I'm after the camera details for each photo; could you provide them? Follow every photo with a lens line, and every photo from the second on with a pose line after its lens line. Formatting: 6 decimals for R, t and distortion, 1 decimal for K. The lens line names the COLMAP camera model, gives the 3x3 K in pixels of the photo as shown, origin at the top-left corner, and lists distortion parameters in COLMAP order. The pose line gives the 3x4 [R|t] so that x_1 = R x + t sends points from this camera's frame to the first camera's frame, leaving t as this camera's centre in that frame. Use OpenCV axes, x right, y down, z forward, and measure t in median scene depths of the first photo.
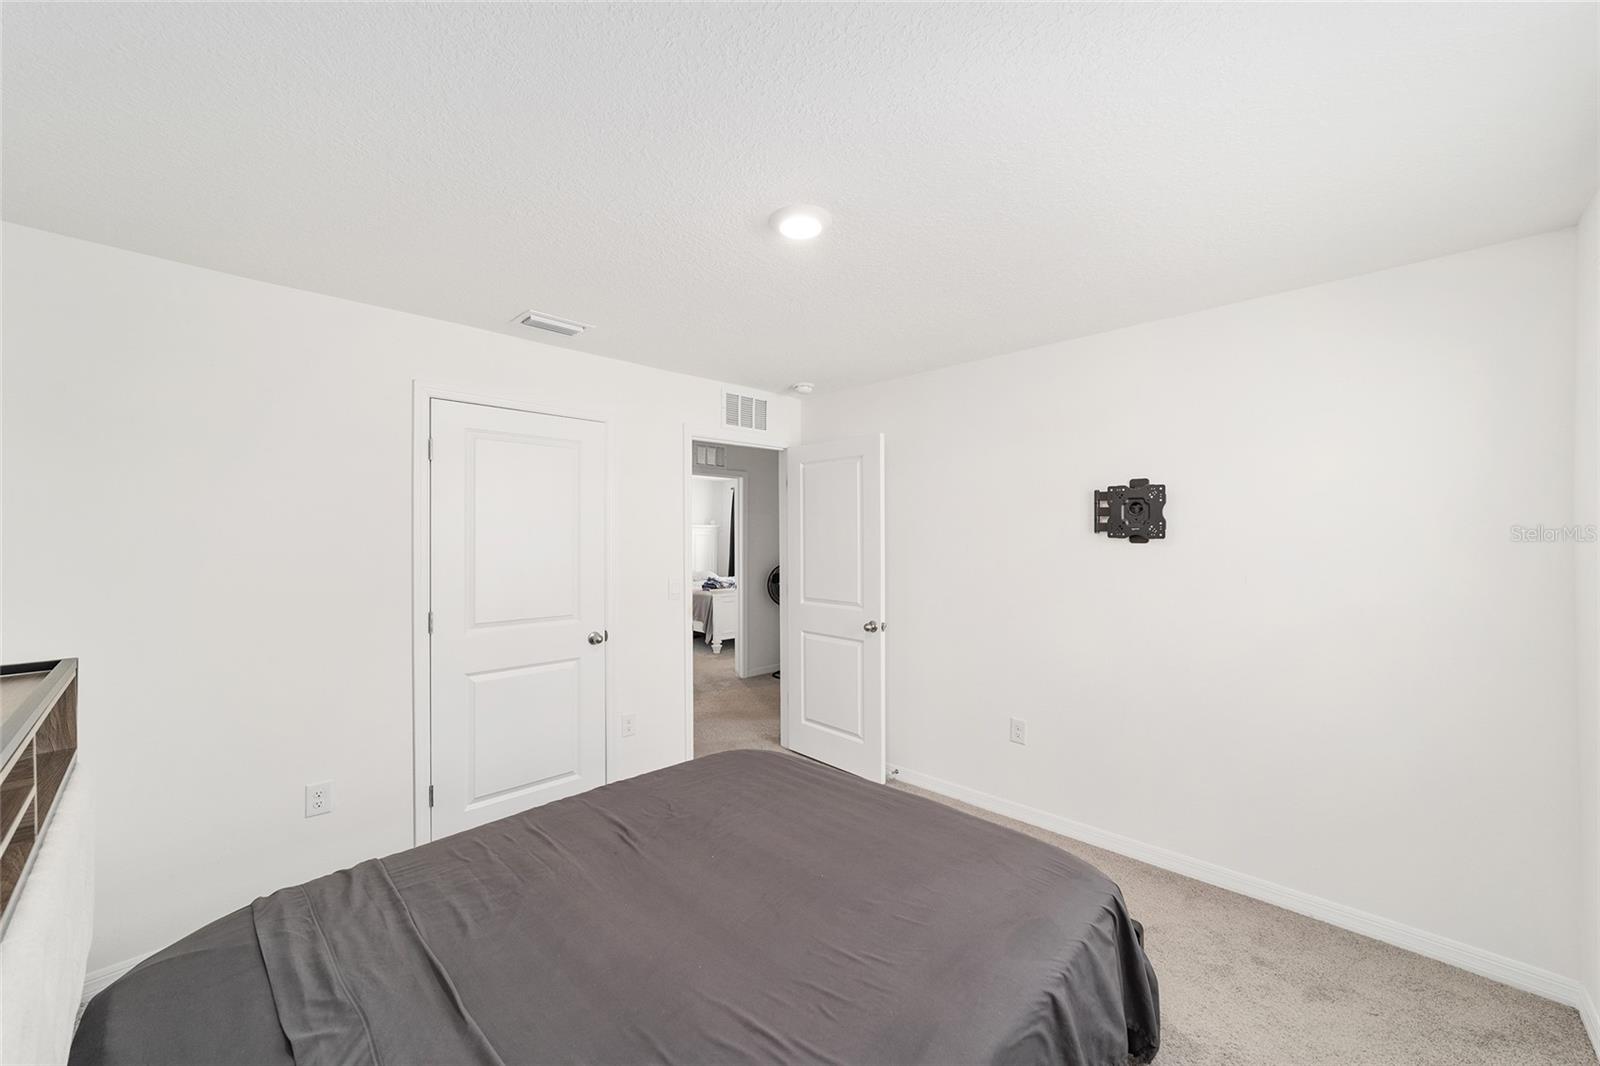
lens RADIAL K [[613.5, 0, 800.3], [0, 613.5, 531.8], [0, 0, 1]] dist [-0.013956, 0.006587]
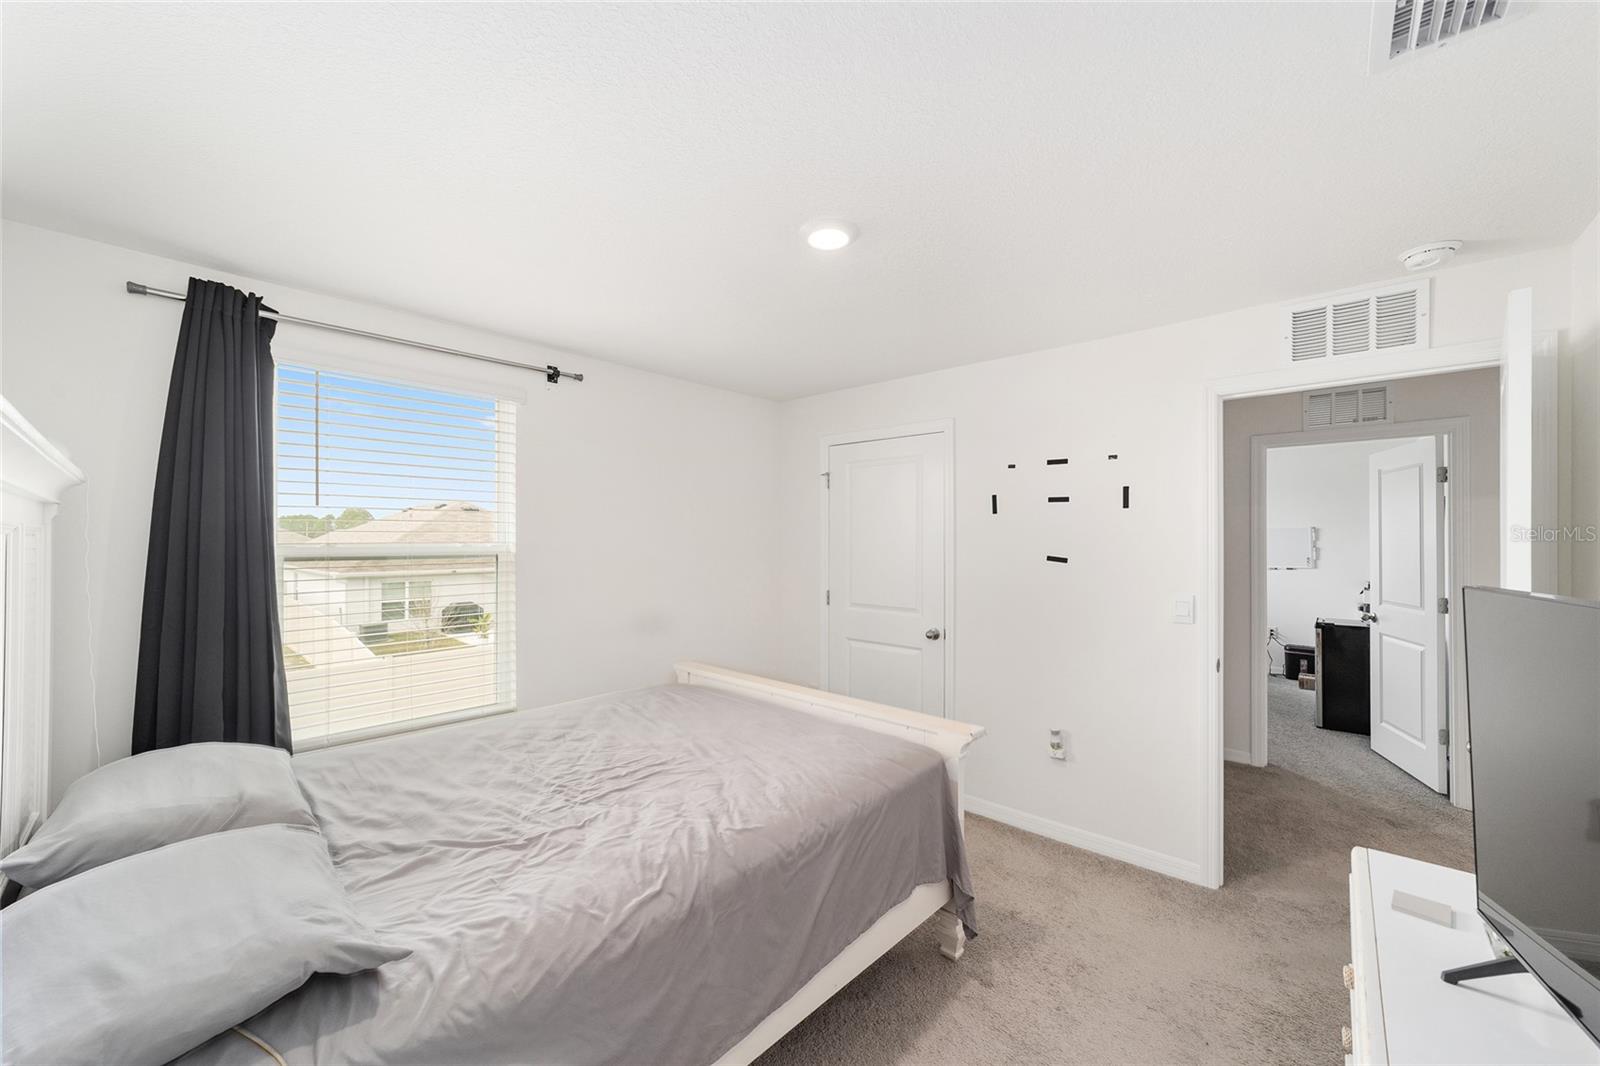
lens RADIAL K [[613.5, 0, 800.6], [0, 613.5, 533.9], [0, 0, 1]] dist [-0.013956, 0.006587]
pose [[0.062355, -0.000084, -0.998054, 0.467098], [-0.002652, 0.999996, -0.000250, 0.000281], [0.998051, 0.002663, 0.062354, 0.467871]]
